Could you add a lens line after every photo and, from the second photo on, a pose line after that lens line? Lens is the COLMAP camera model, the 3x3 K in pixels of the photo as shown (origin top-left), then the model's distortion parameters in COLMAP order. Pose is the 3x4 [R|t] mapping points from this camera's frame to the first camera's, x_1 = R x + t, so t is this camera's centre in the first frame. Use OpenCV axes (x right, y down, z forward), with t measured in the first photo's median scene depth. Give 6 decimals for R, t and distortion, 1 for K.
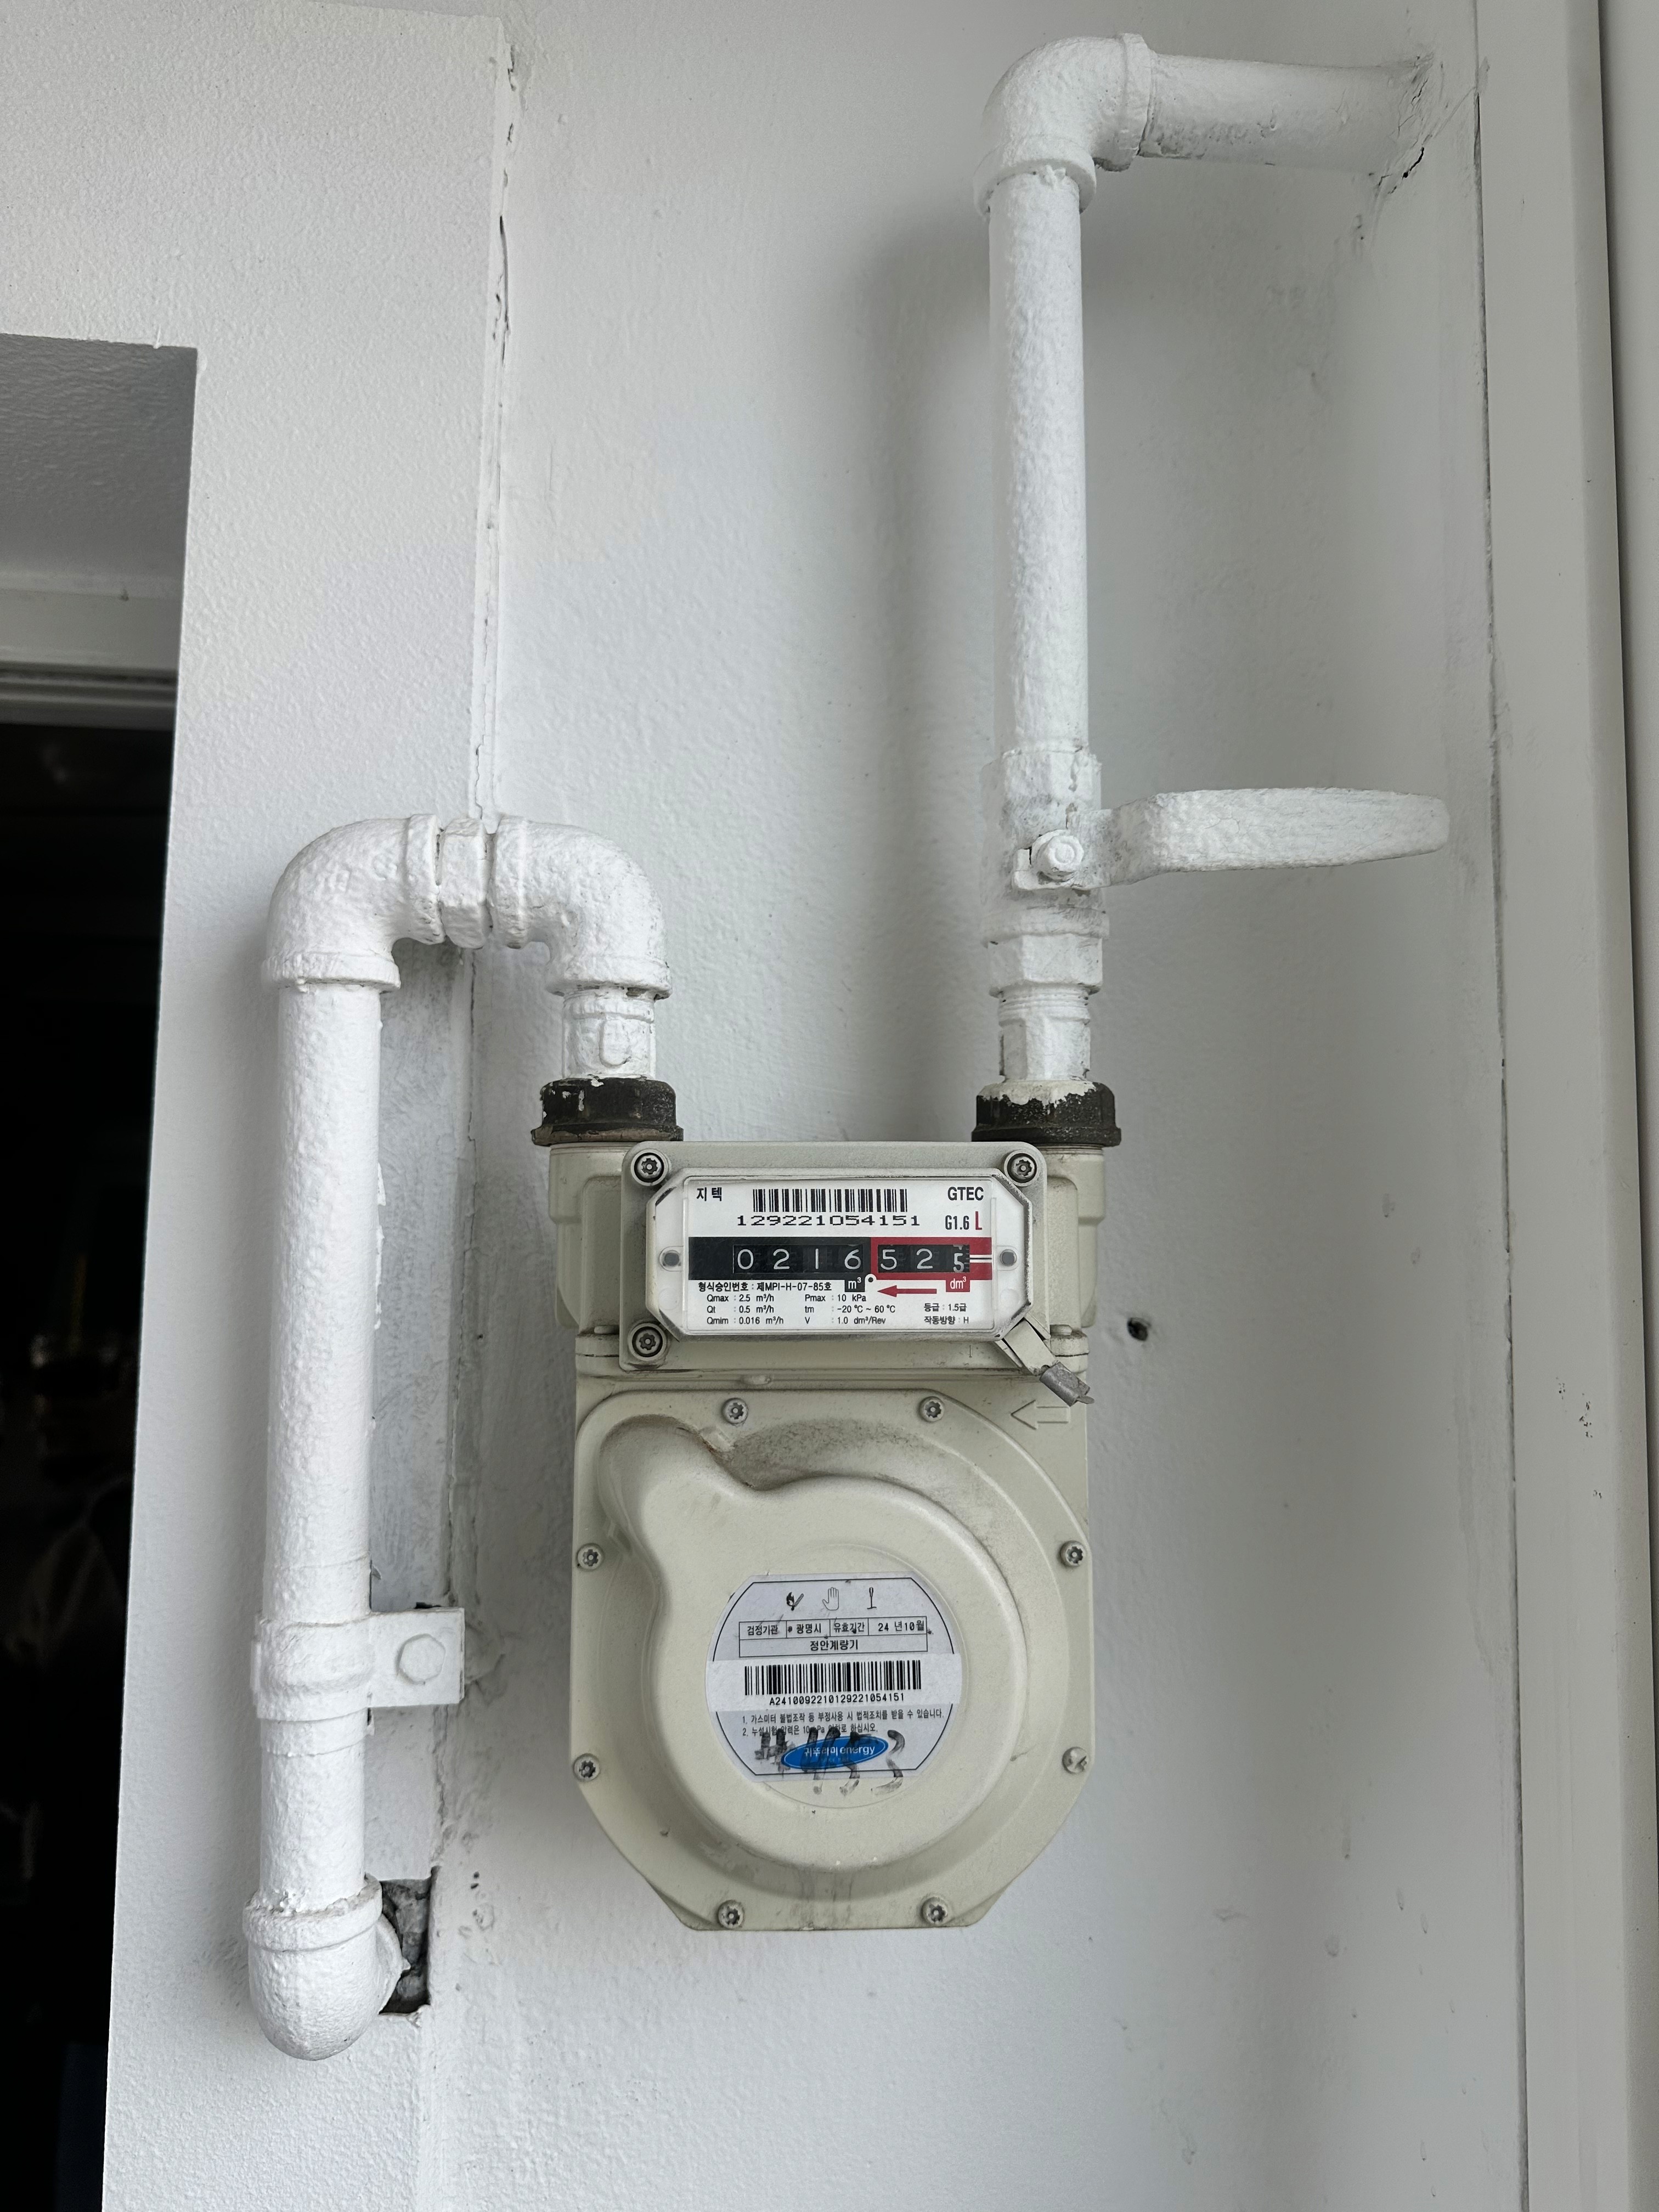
lens RADIAL K [[1518.1, 0, 935.5], [0, 1518.1, 1108.1], [0, 0, 1]] dist [0.094763, -0.114620]
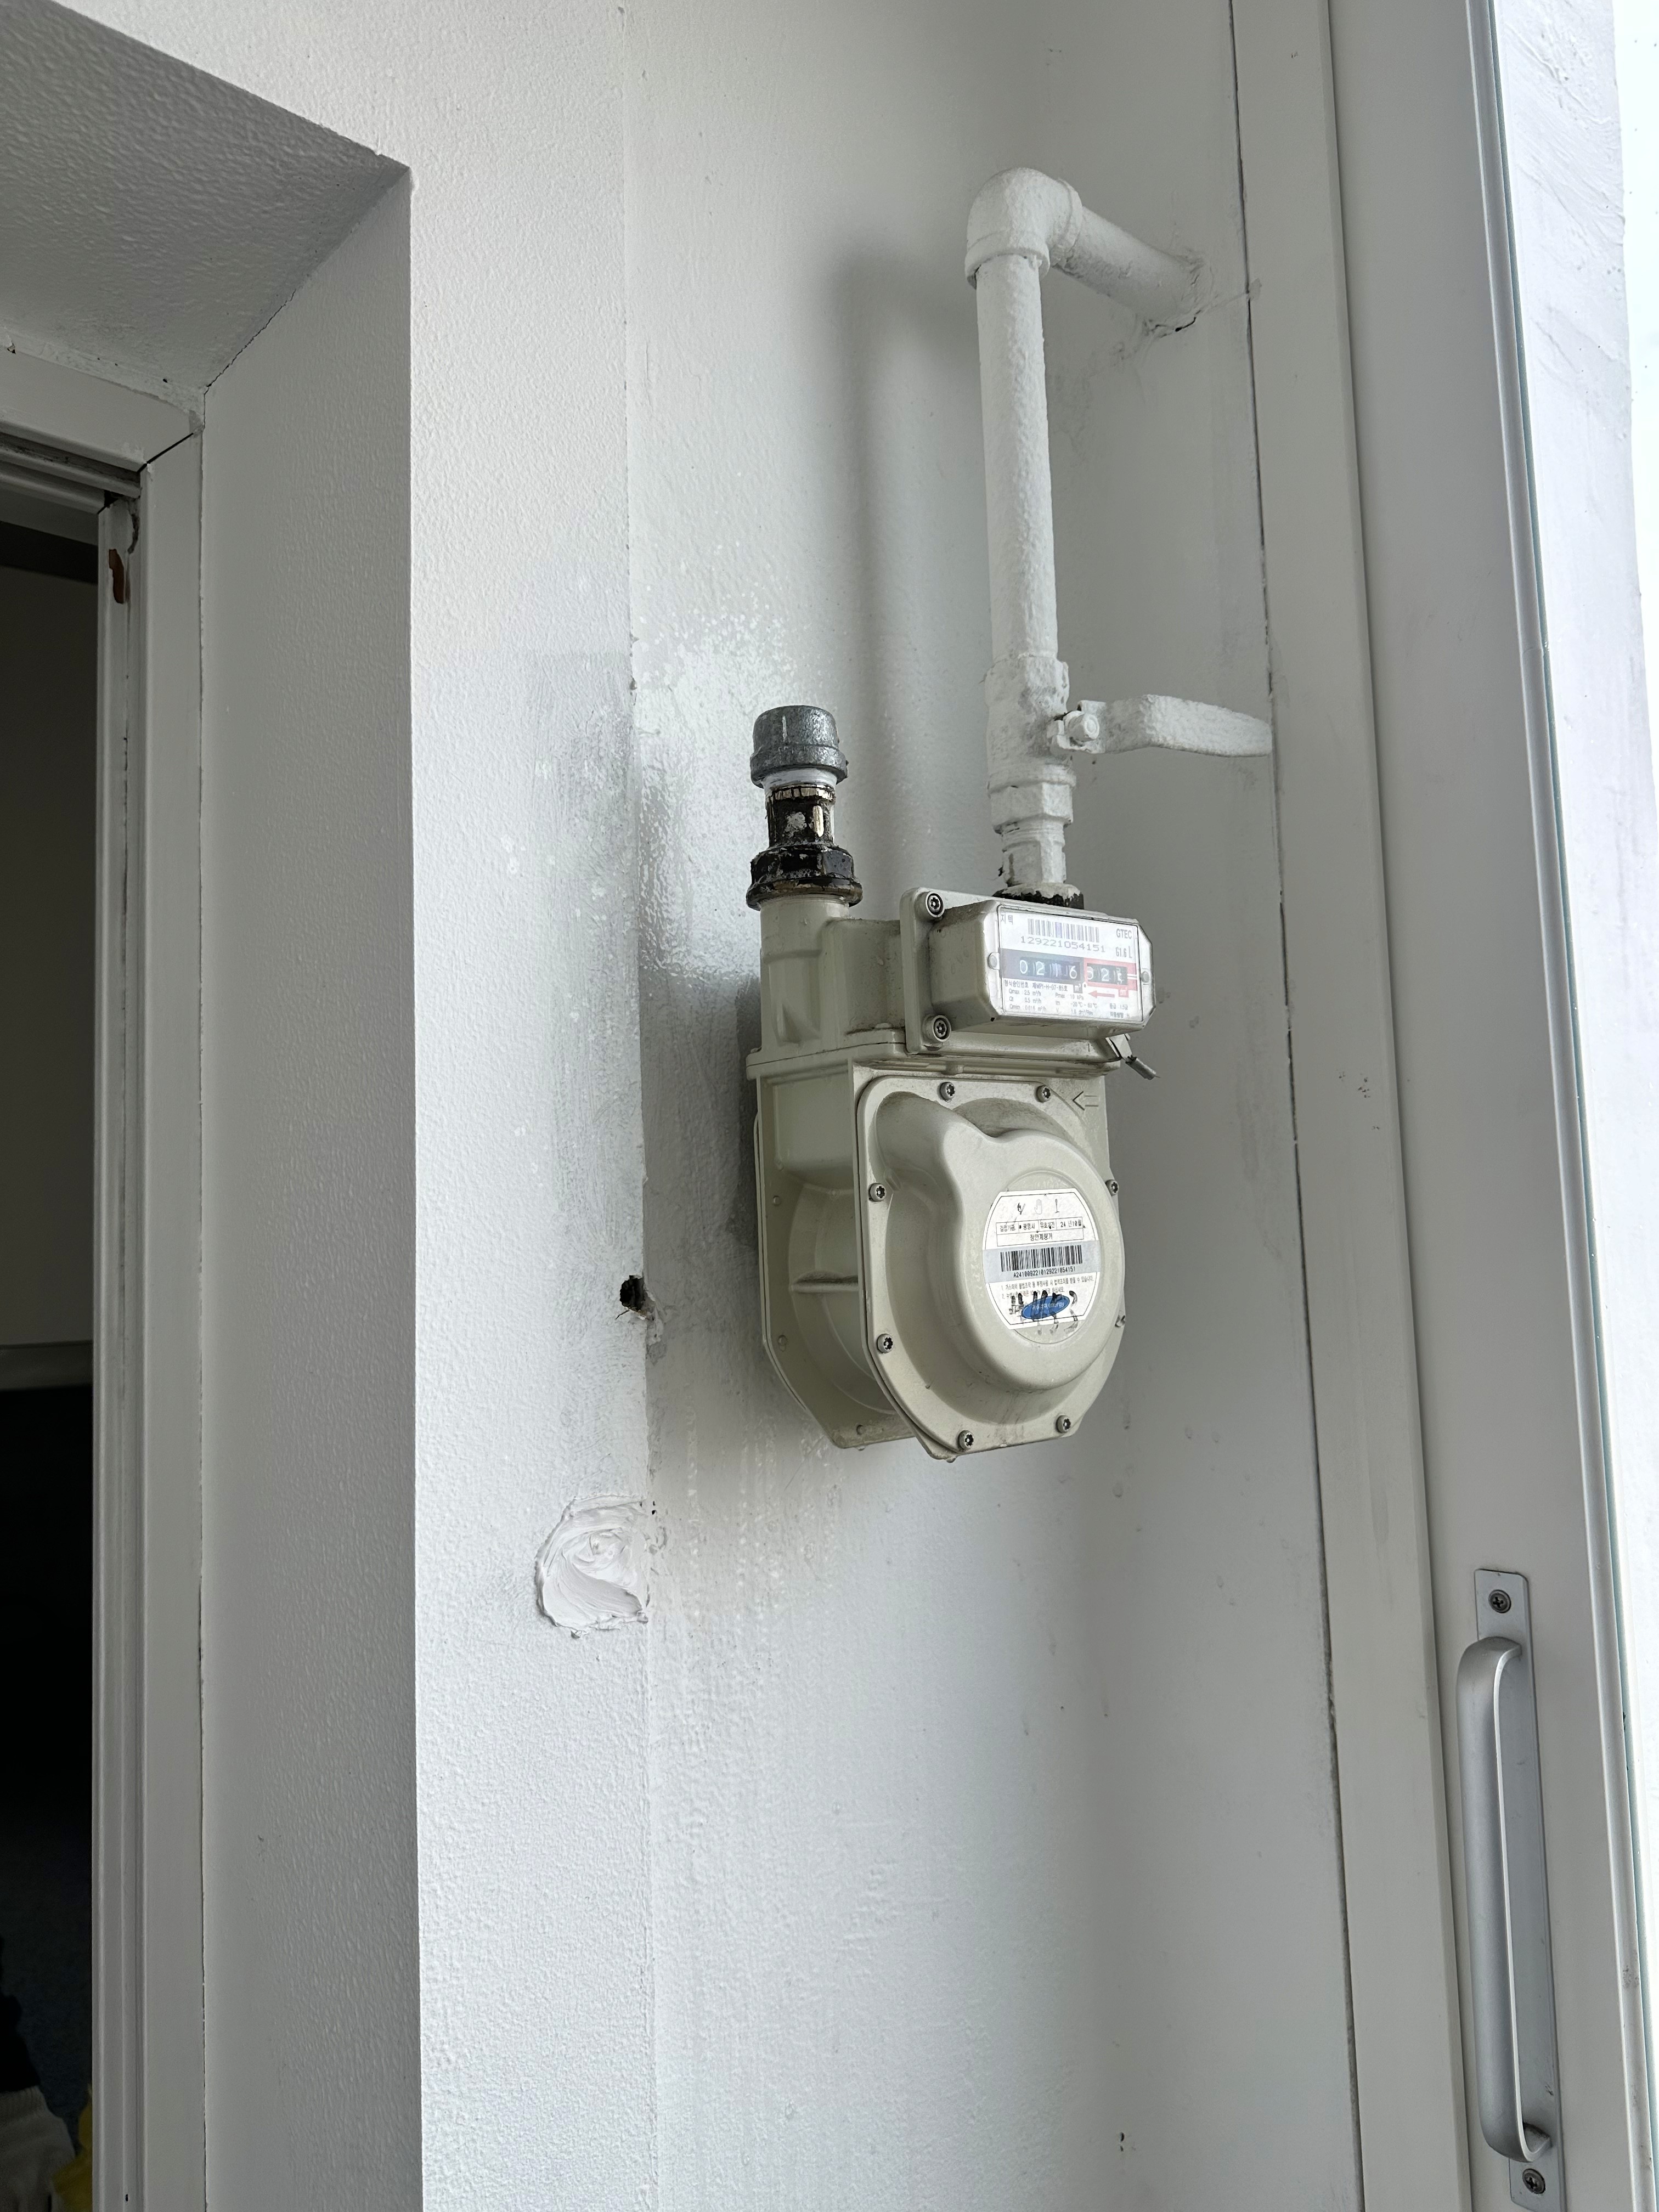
lens RADIAL K [[1572.0, 0, 829.5], [0, 1572.0, 1106.0], [0, 0, 1]] dist [0.098569, -0.129611]
pose [[0.815958, 0.005440, 0.578086, -1.000835], [0.002031, 0.999923, -0.012277, 0.218037], [-0.578108, 0.011192, 0.815884, -0.110734]]
